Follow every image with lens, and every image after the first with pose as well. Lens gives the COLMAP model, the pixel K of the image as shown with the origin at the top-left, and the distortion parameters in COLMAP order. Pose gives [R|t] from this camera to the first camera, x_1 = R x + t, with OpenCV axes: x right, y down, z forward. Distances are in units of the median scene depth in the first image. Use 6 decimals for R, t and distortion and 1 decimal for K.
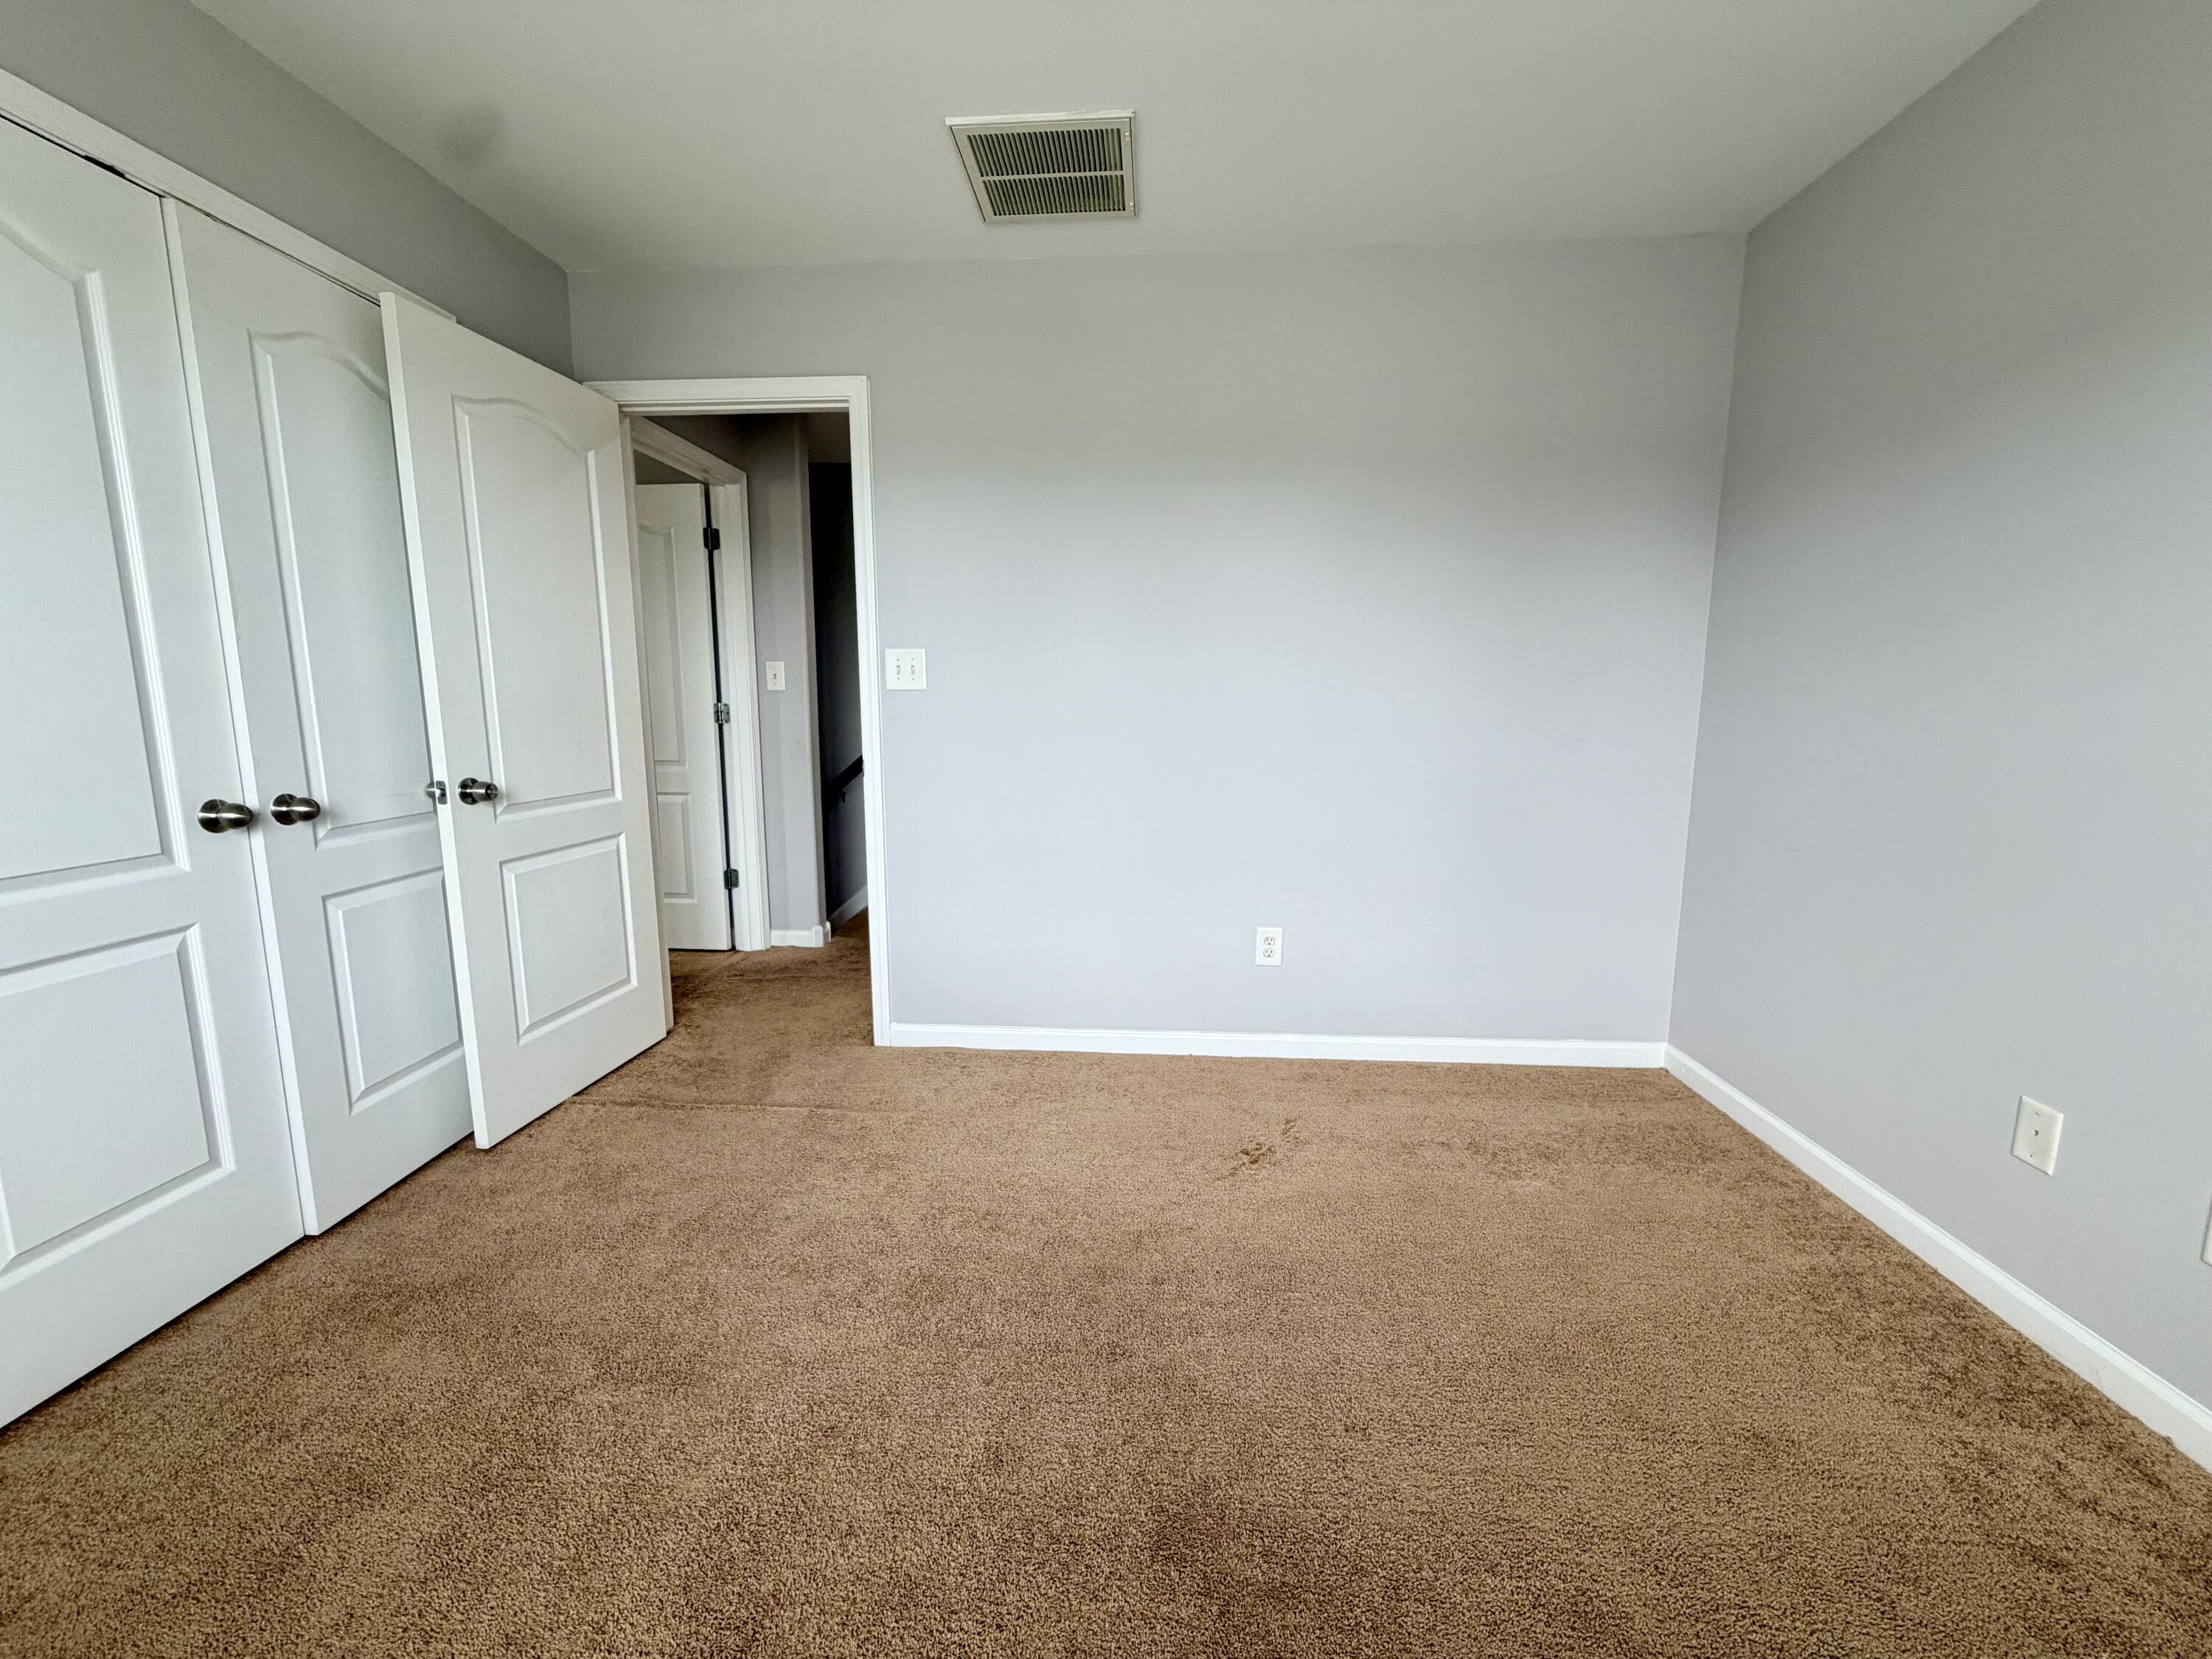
lens RADIAL K [[883.4, 0, 1110.2], [0, 883.4, 829.9], [0, 0, 1]] dist [-0.002010, 0.000762]
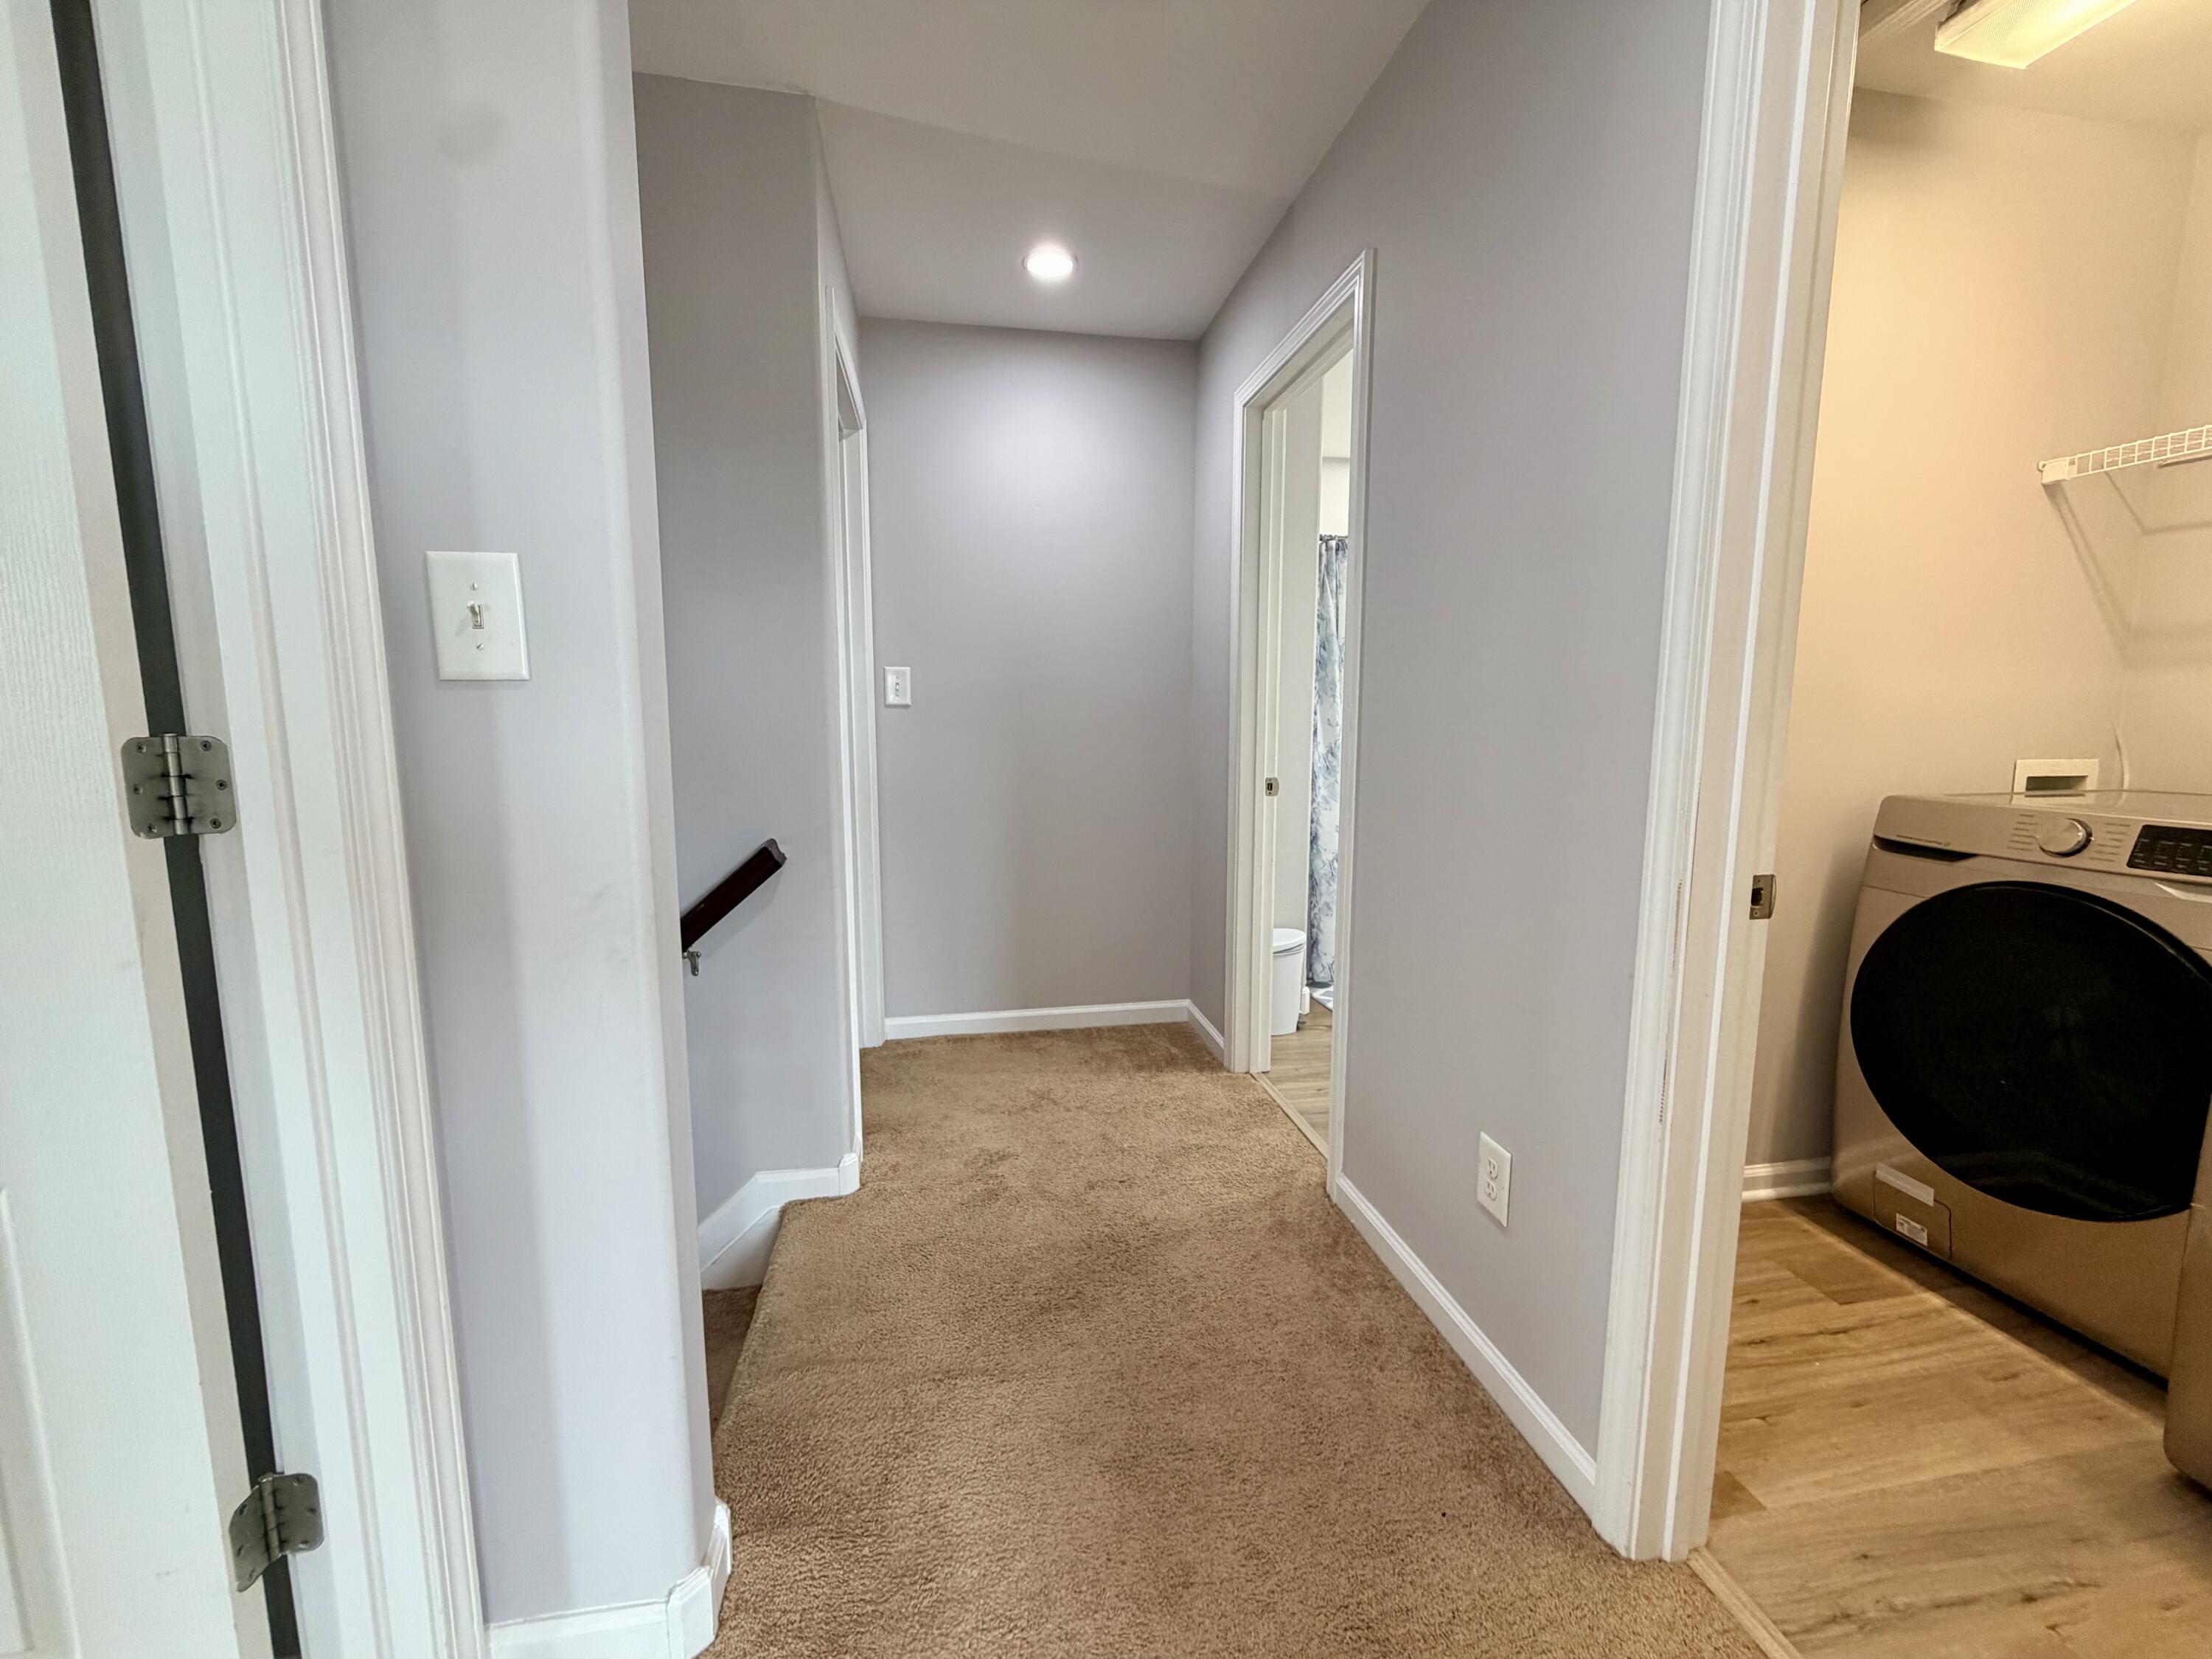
lens RADIAL K [[883.4, 0, 1099.8], [0, 883.4, 829.0], [0, 0, 1]] dist [-0.002010, 0.000762]
pose [[0.922525, -0.056550, 0.381771, -0.319842], [0.064252, 0.997906, -0.007445, -0.105980], [-0.380551, 0.031398, 0.924227, 0.724570]]
